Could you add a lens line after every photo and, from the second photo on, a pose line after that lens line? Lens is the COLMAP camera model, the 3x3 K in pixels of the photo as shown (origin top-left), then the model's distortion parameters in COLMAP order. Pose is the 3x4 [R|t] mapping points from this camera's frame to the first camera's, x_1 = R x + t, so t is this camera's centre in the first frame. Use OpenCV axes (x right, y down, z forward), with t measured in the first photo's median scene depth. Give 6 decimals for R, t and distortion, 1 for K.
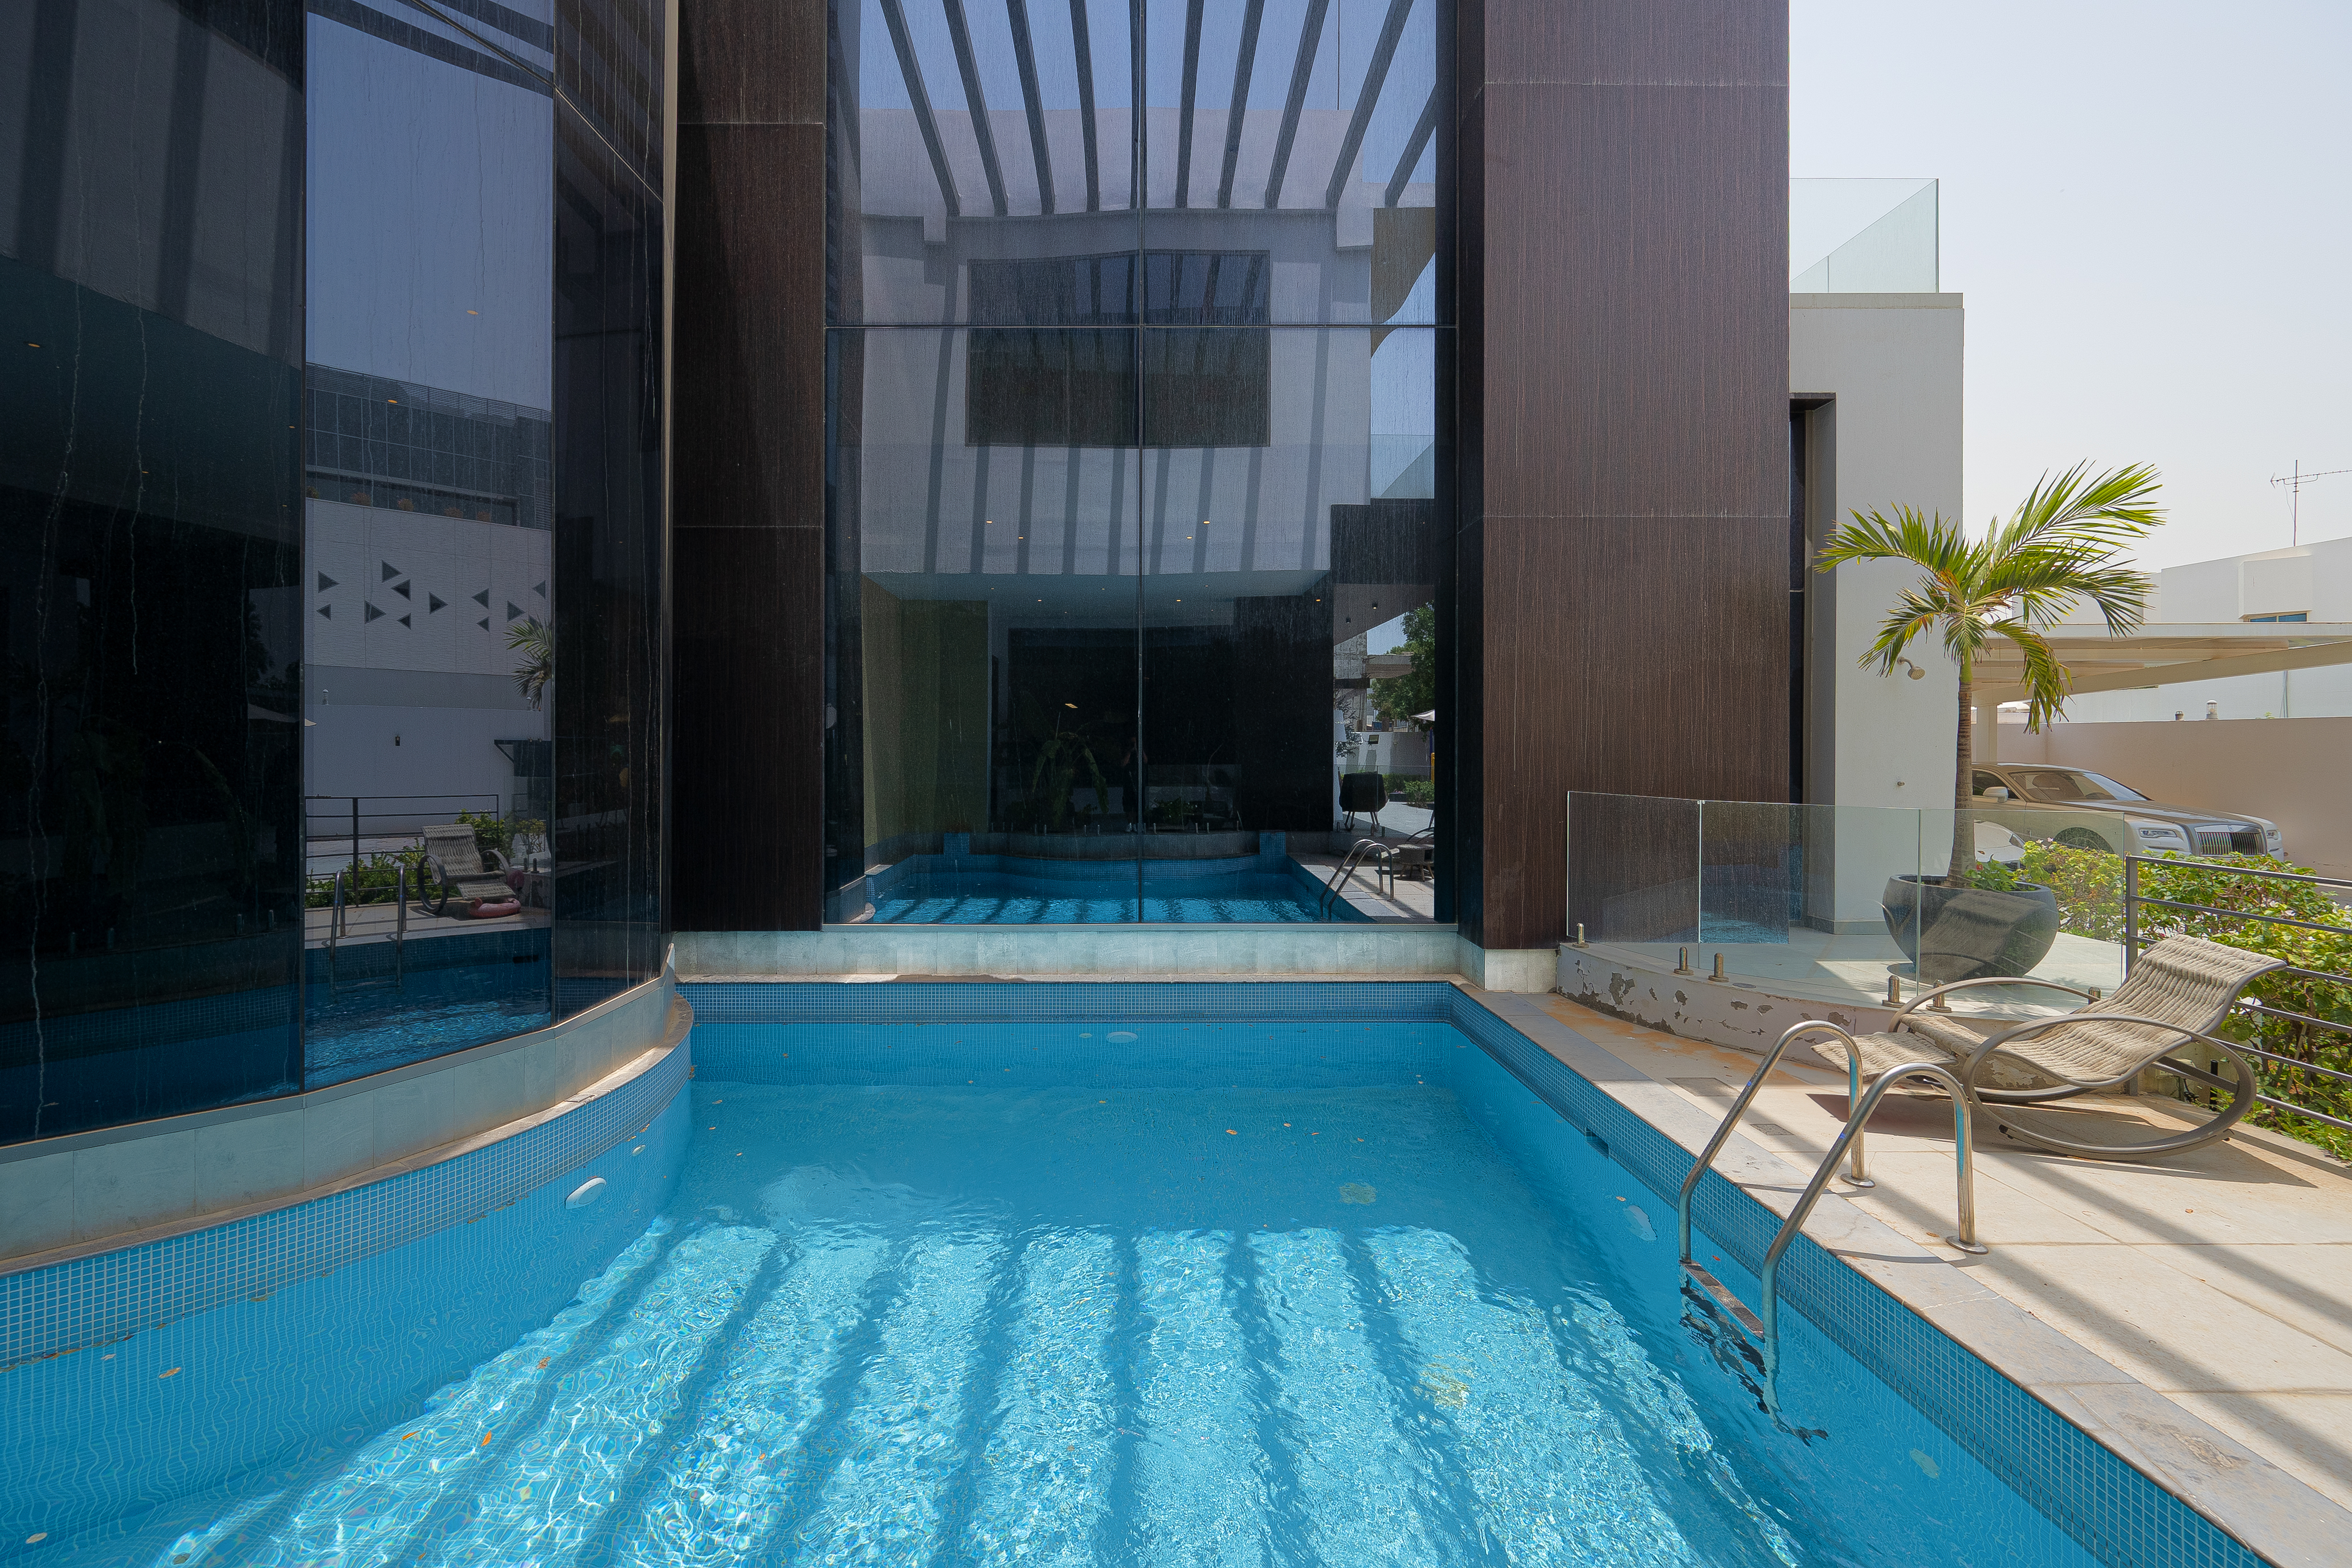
lens RADIAL K [[958.5, 0, 1137.7], [0, 958.5, 744.0], [0, 0, 1]] dist [-0.000334, -0.000041]
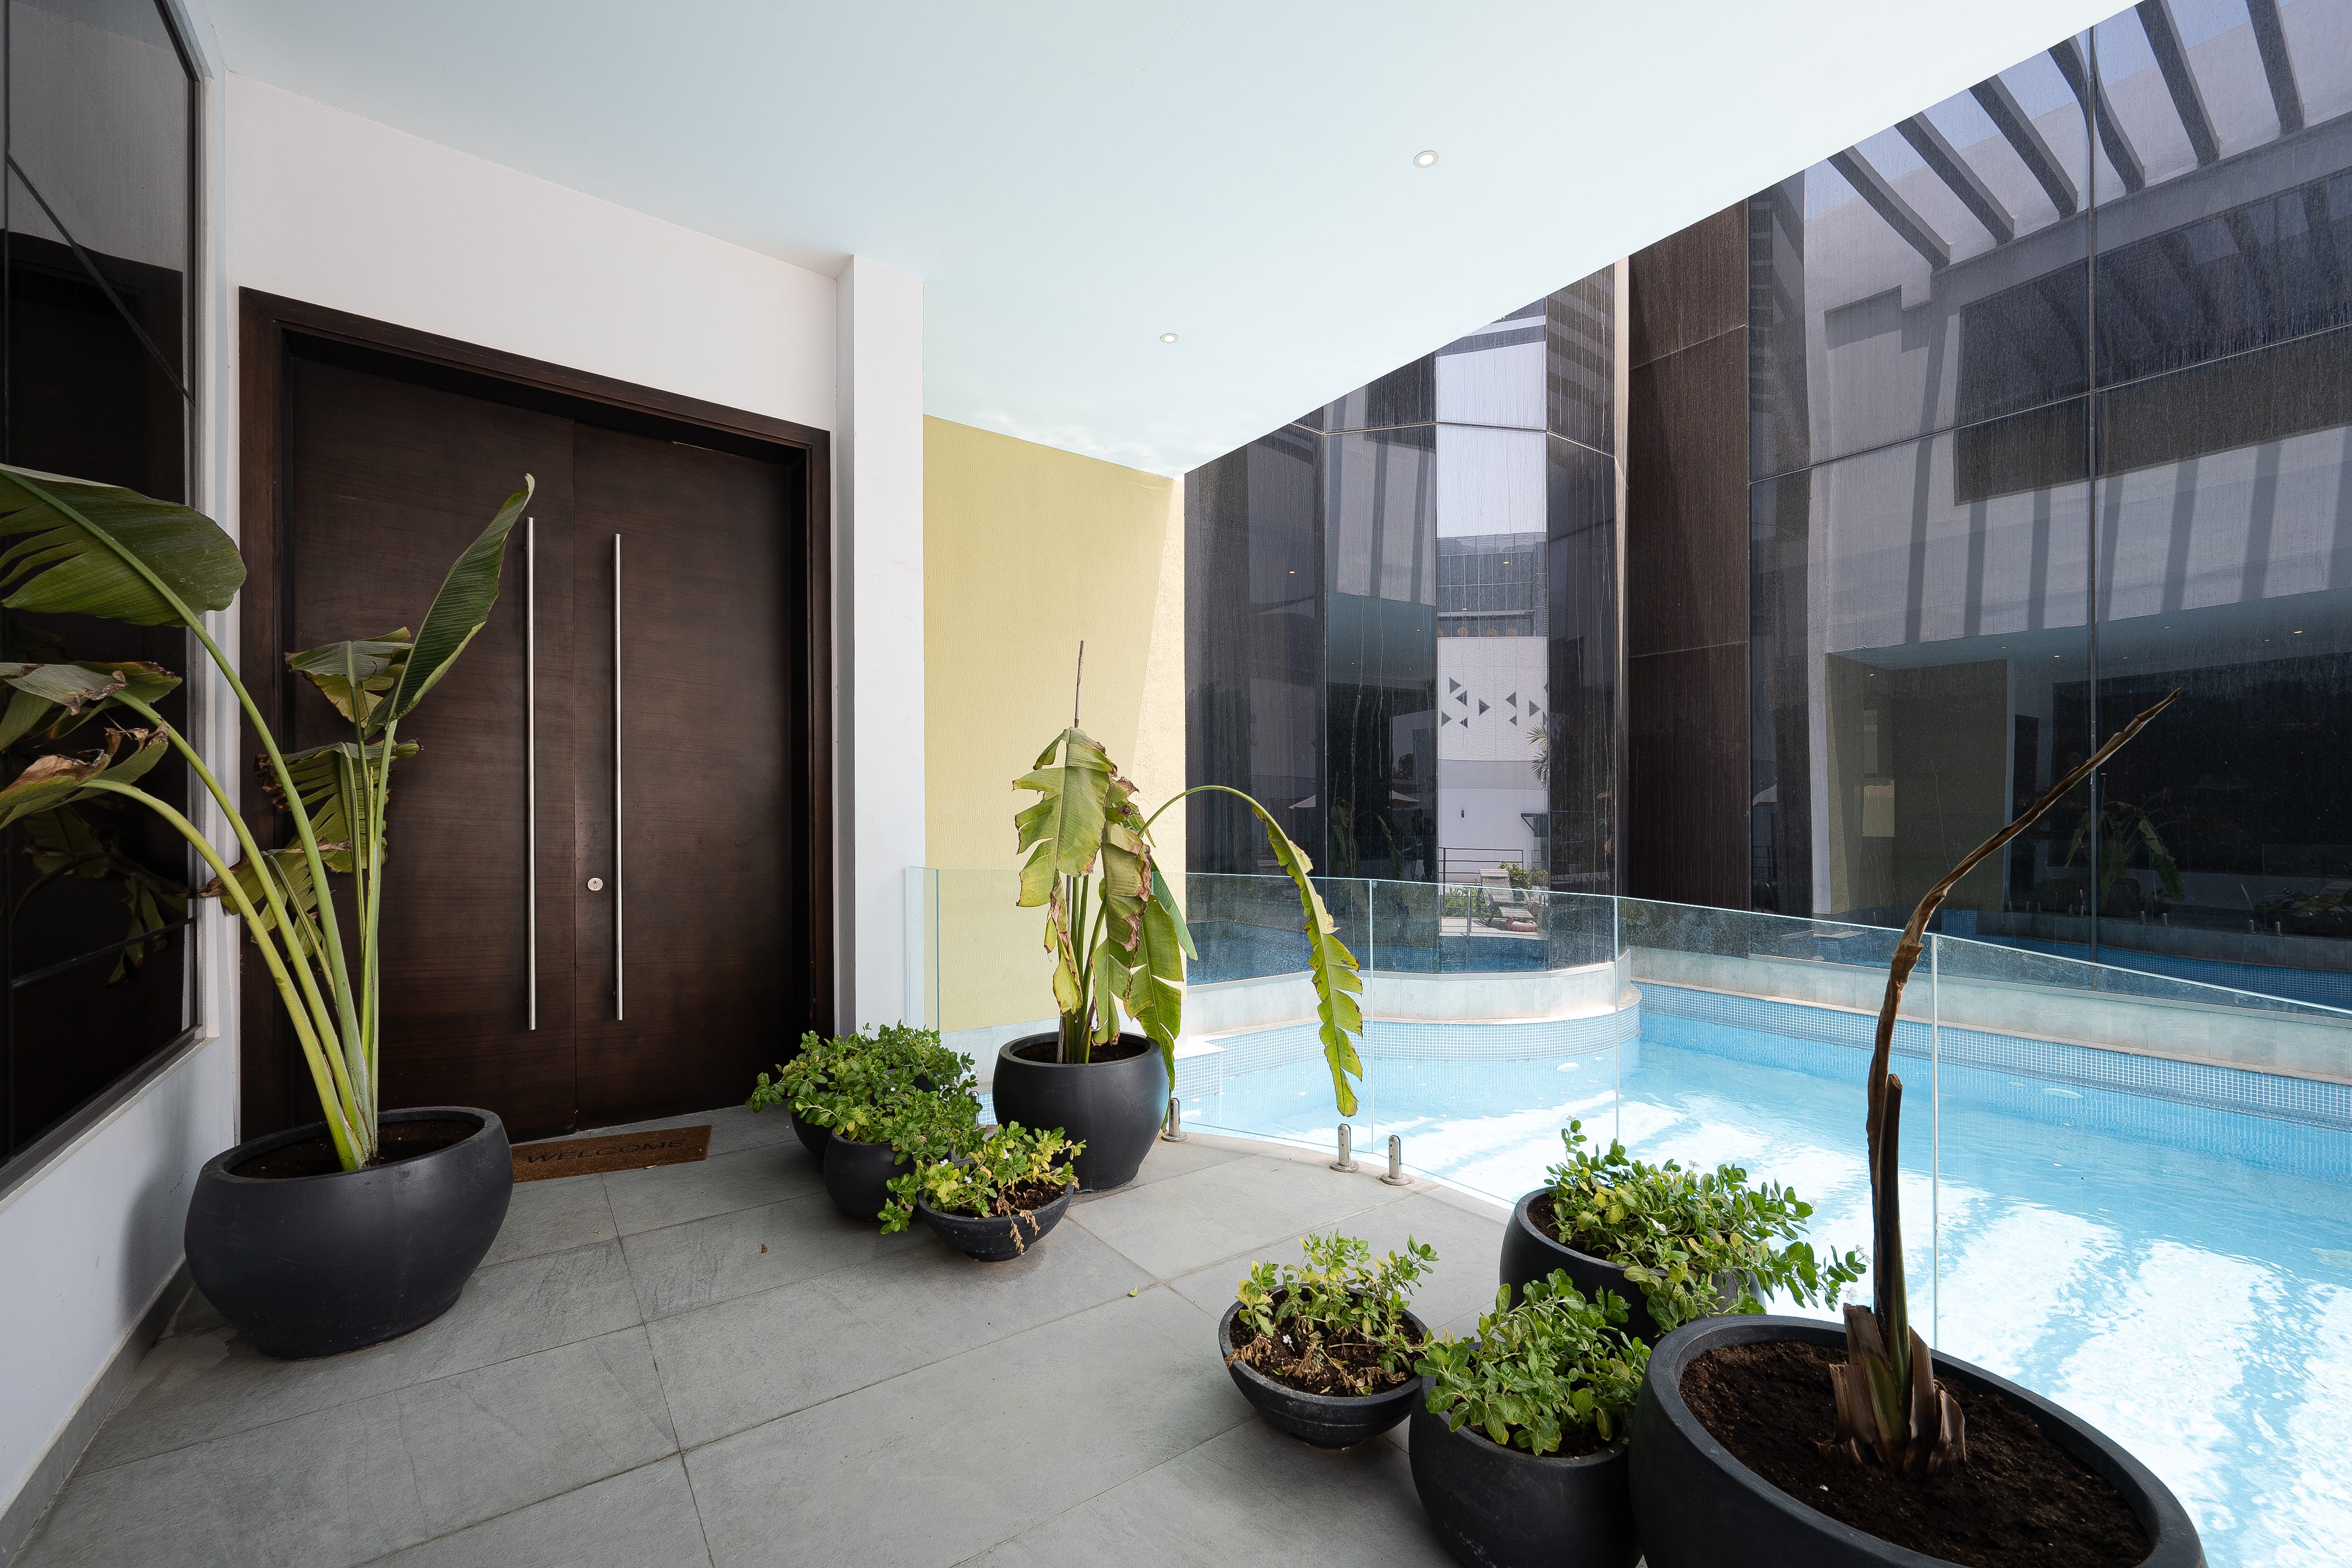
lens RADIAL K [[934.9, 0, 1176.0], [0, 934.9, 784.0], [0, 0, 1]] dist [-0.000008, -0.000133]
pose [[0.585039, -0.026807, -0.810562, 0.182863], [-0.007153, 0.999244, -0.038210, 0.012188], [0.810974, 0.028153, 0.584405, -0.267761]]
